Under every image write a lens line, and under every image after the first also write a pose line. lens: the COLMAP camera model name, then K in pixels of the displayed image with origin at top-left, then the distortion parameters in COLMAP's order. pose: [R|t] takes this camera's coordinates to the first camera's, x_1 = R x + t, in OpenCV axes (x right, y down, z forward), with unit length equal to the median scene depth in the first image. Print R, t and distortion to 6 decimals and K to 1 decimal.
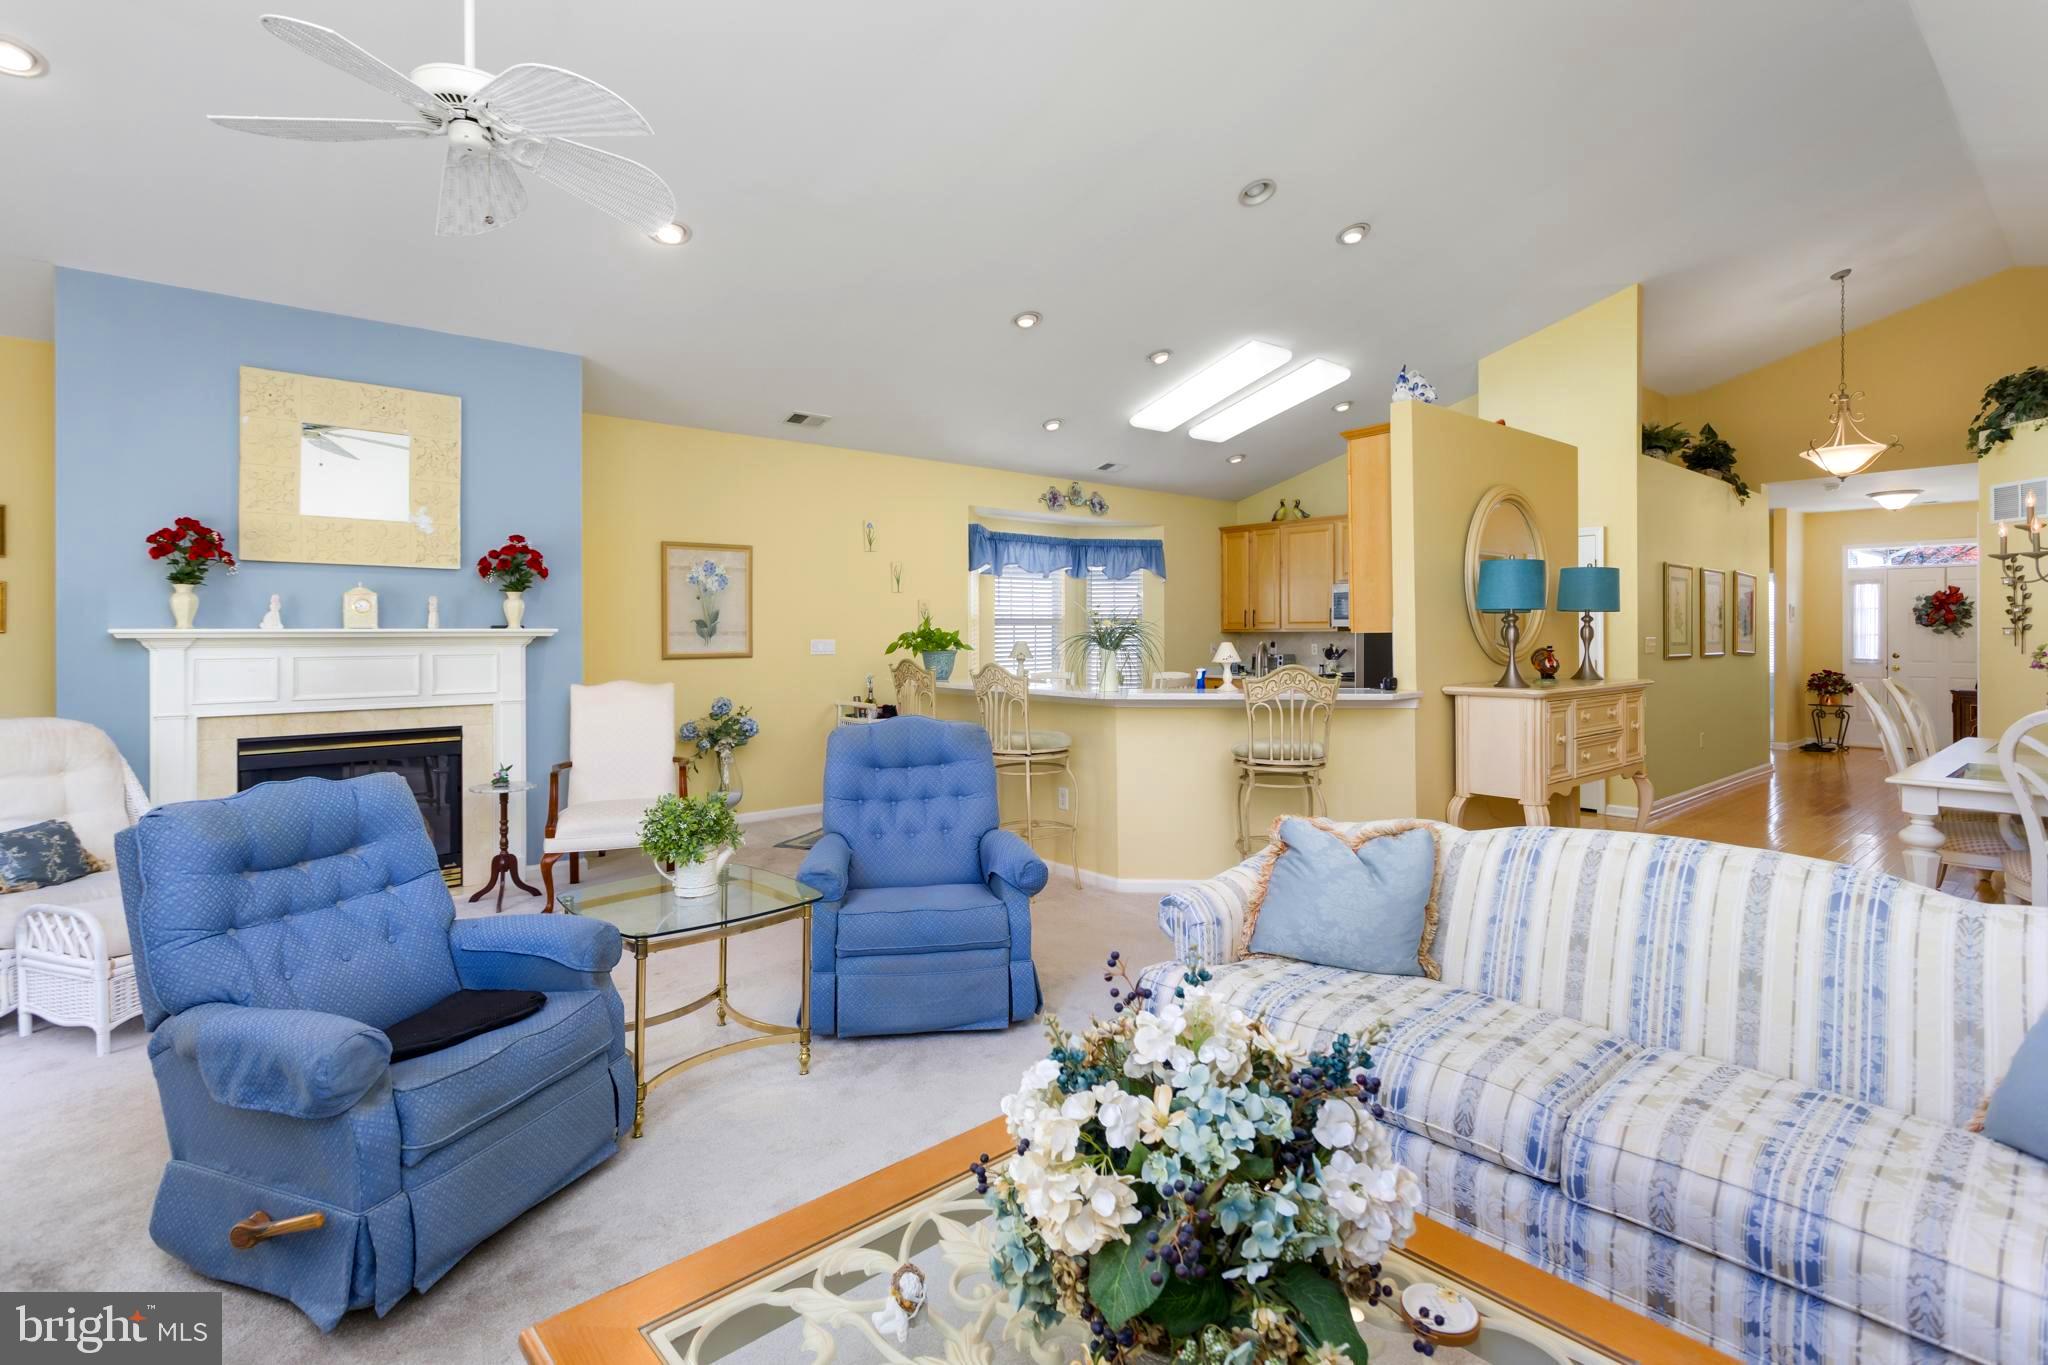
lens RADIAL K [[981.5, 0, 1027.0], [0, 981.5, 660.3], [0, 0, 1]] dist [-0.001097, 0.000166]
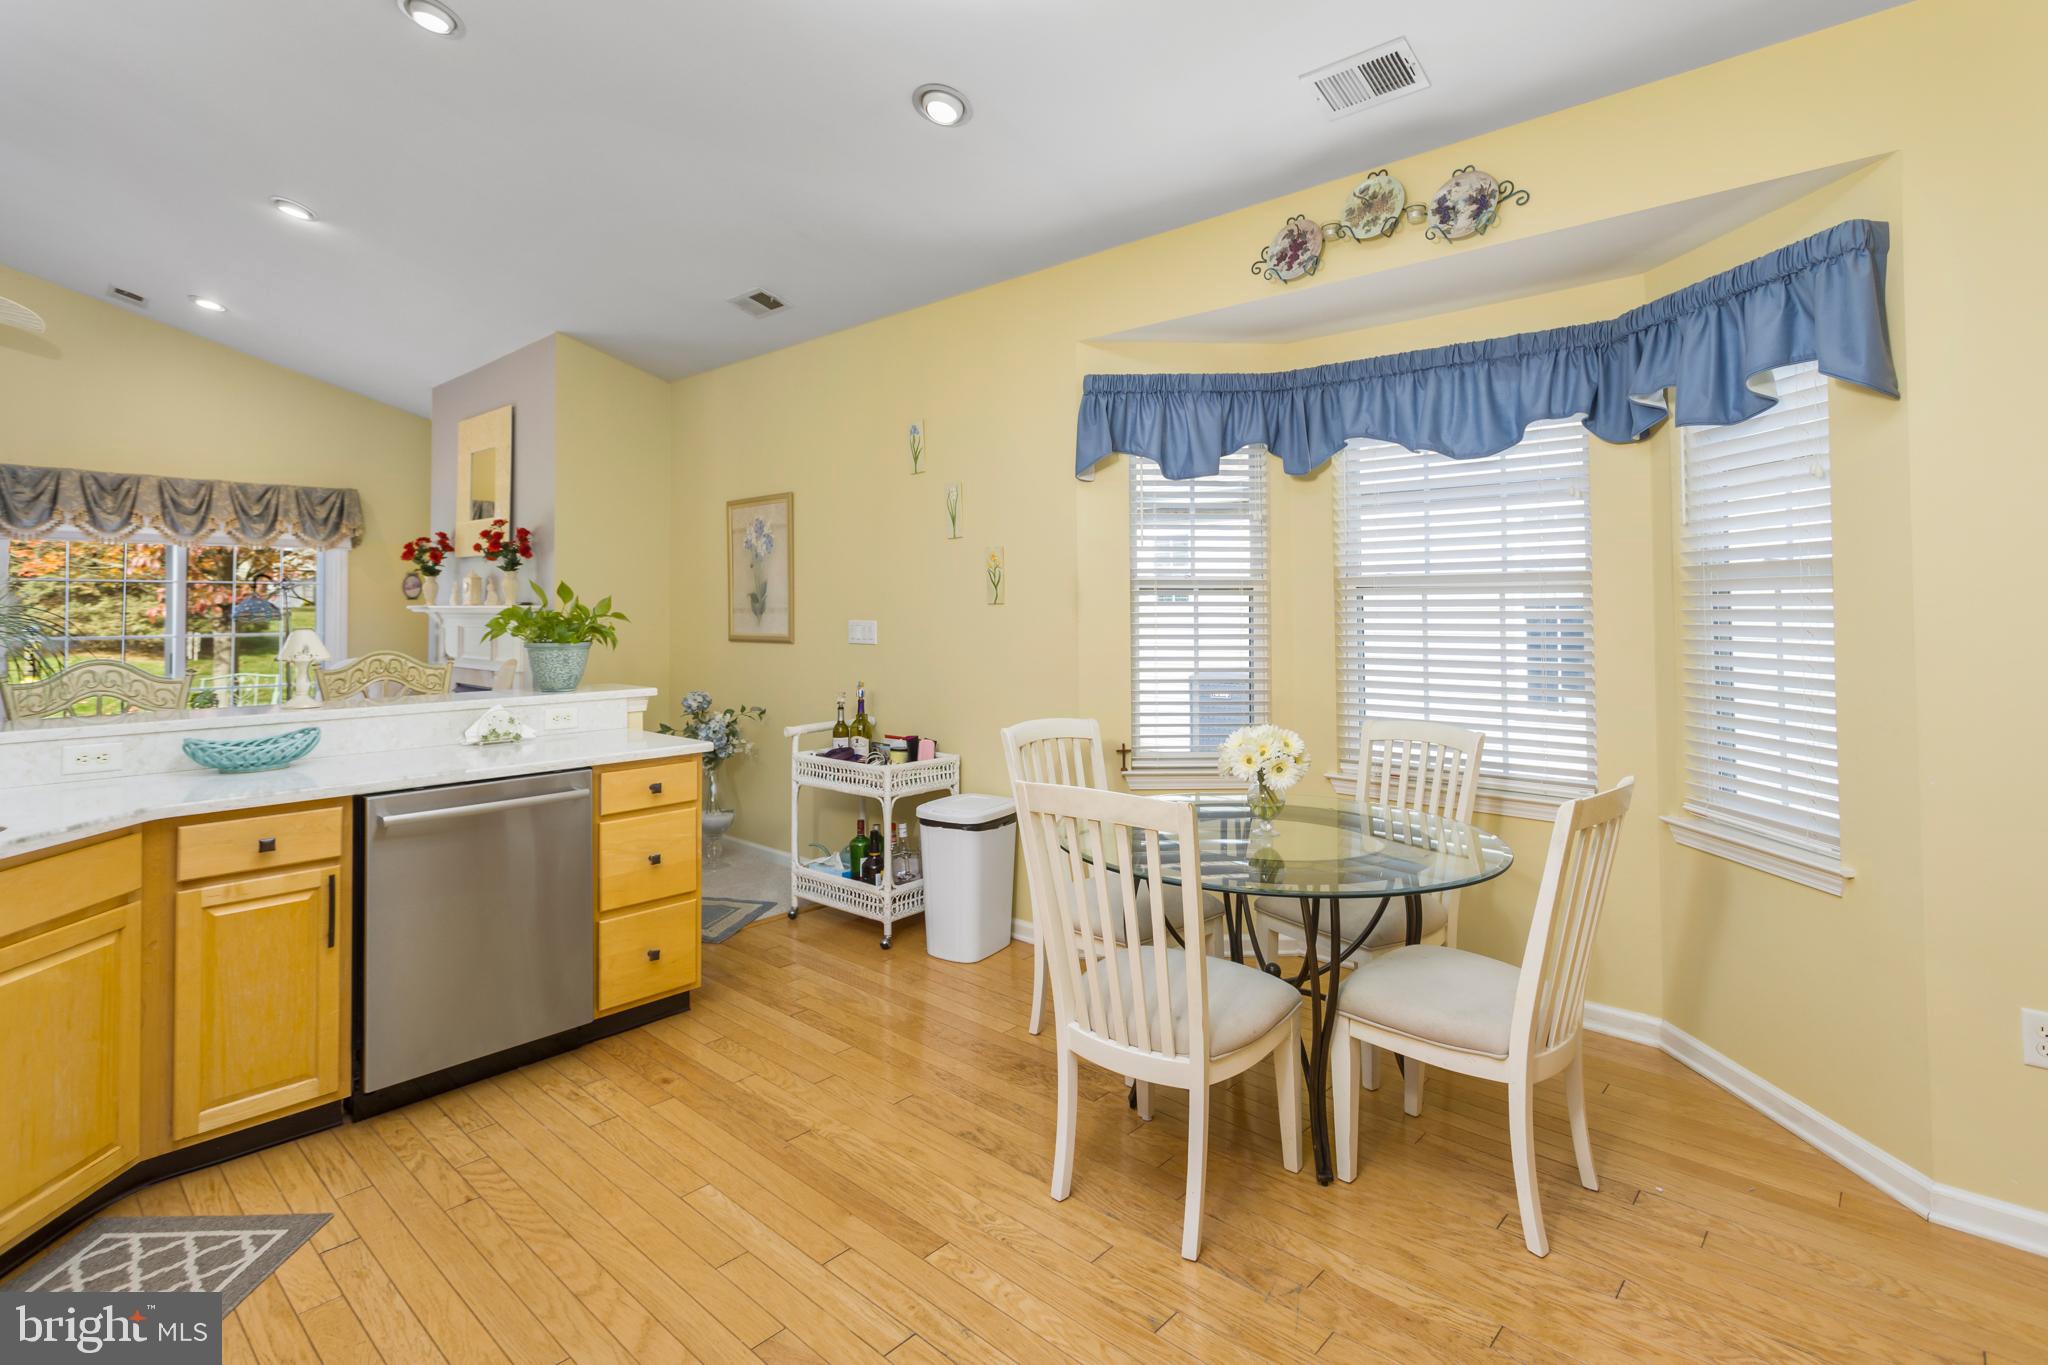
lens RADIAL K [[996.8, 0, 1028.2], [0, 996.8, 549.9], [0, 0, 1]] dist [-0.000369, -0.000134]
pose [[0.110555, -0.049704, -0.992626, 0.491184], [-0.026353, 0.998251, -0.052921, -0.038800], [0.993521, 0.032009, 0.109051, 1.117043]]
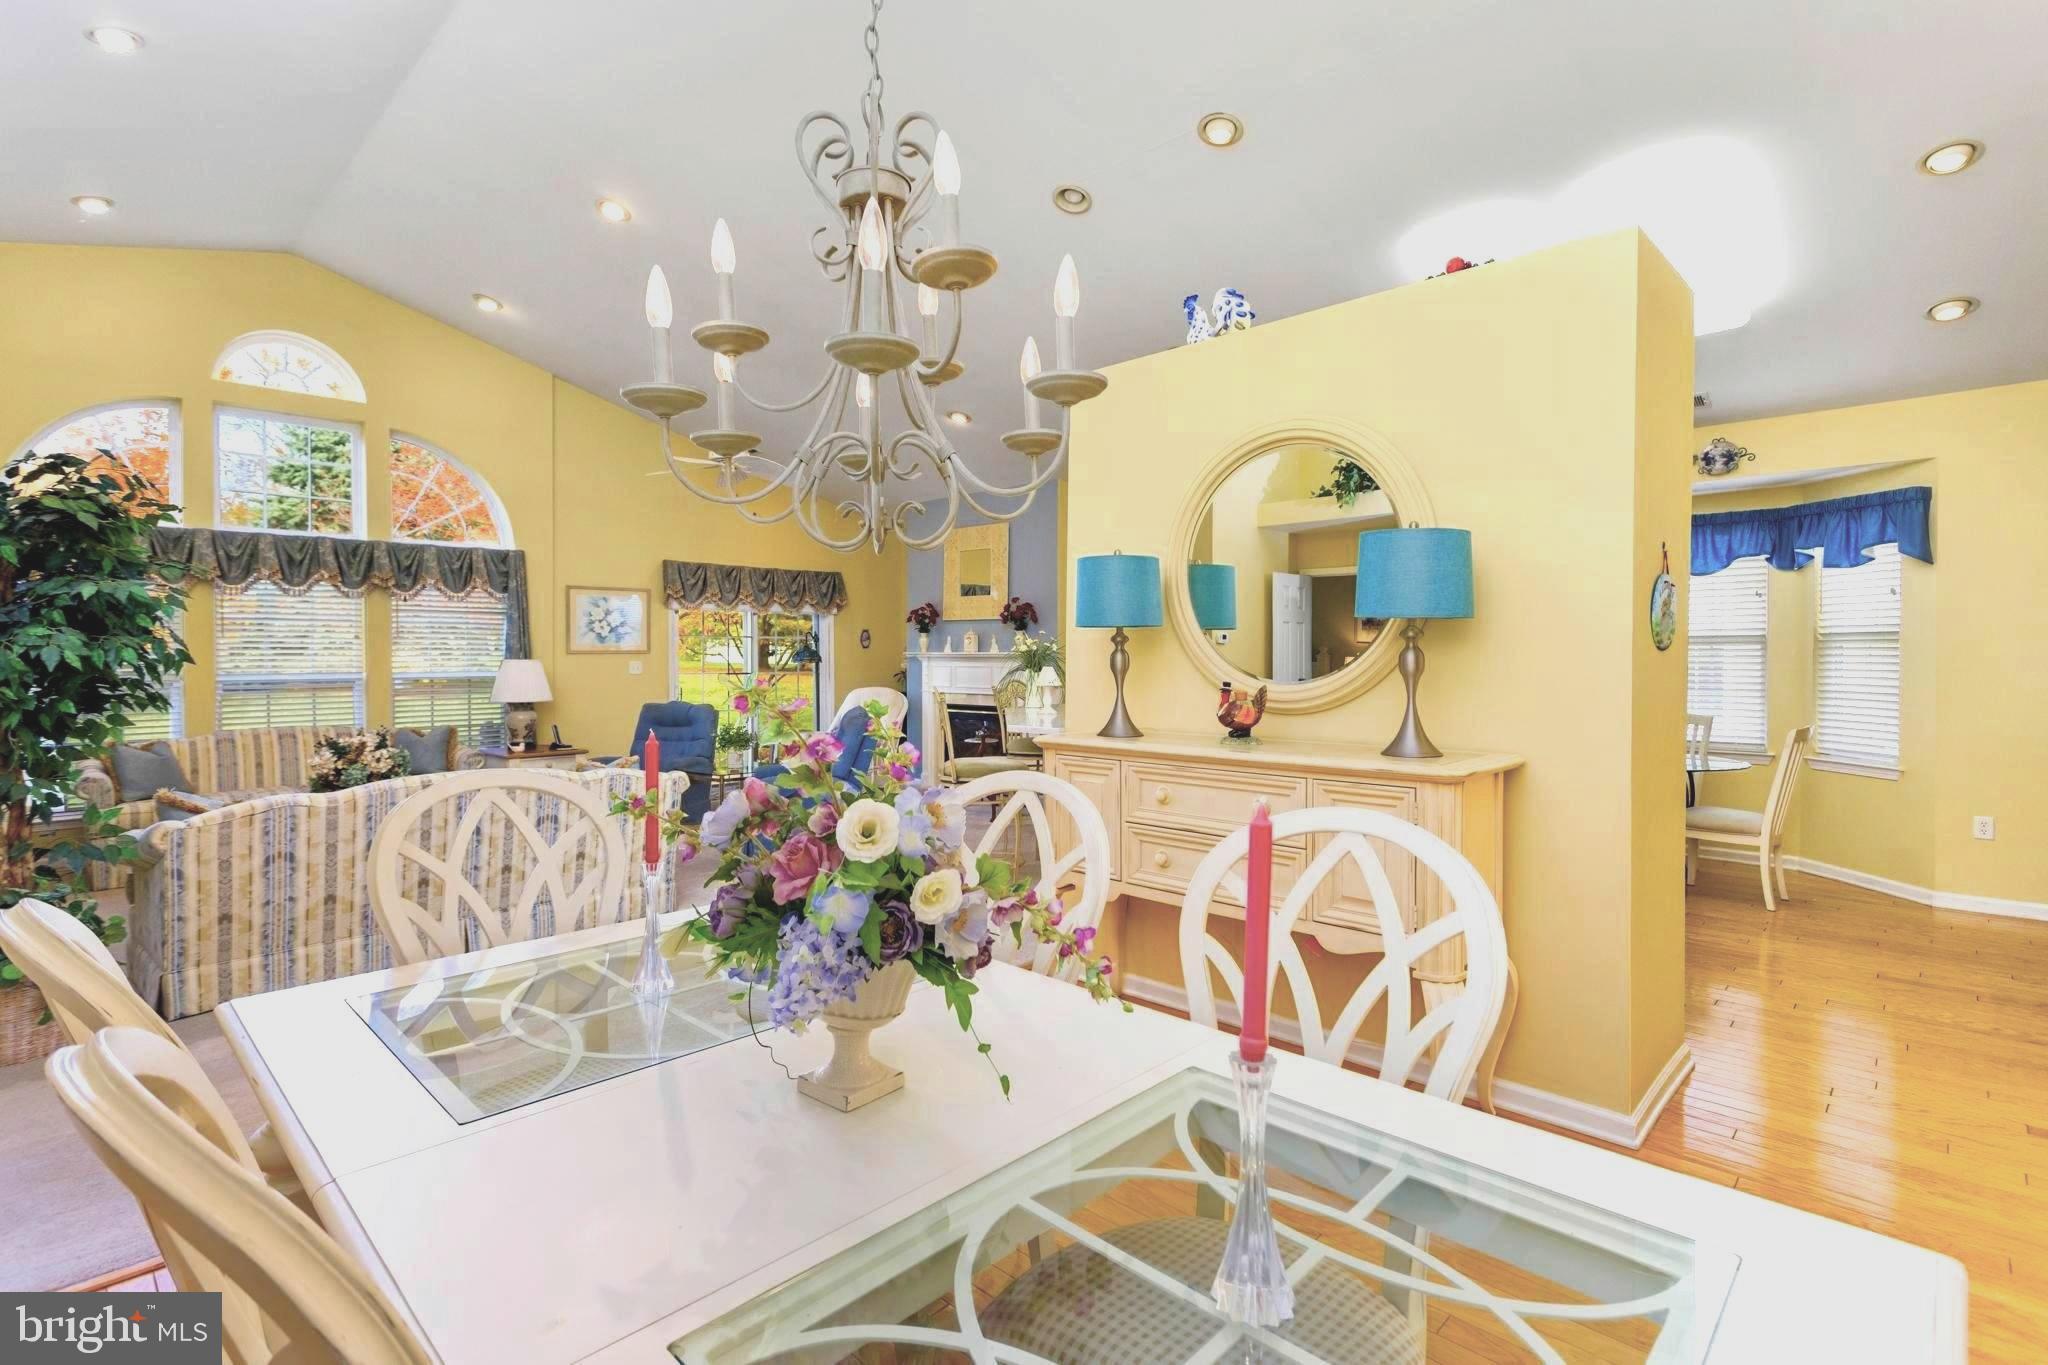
lens RADIAL K [[969.1, 0, 1018.6], [0, 969.1, 650.3], [0, 0, 1]] dist [-0.000994, -0.000245]
pose [[0.075201, -0.000581, -0.997168, 0.897807], [-0.029595, 0.999558, -0.002815, -0.023702], [0.996729, 0.029723, 0.075150, 0.671936]]
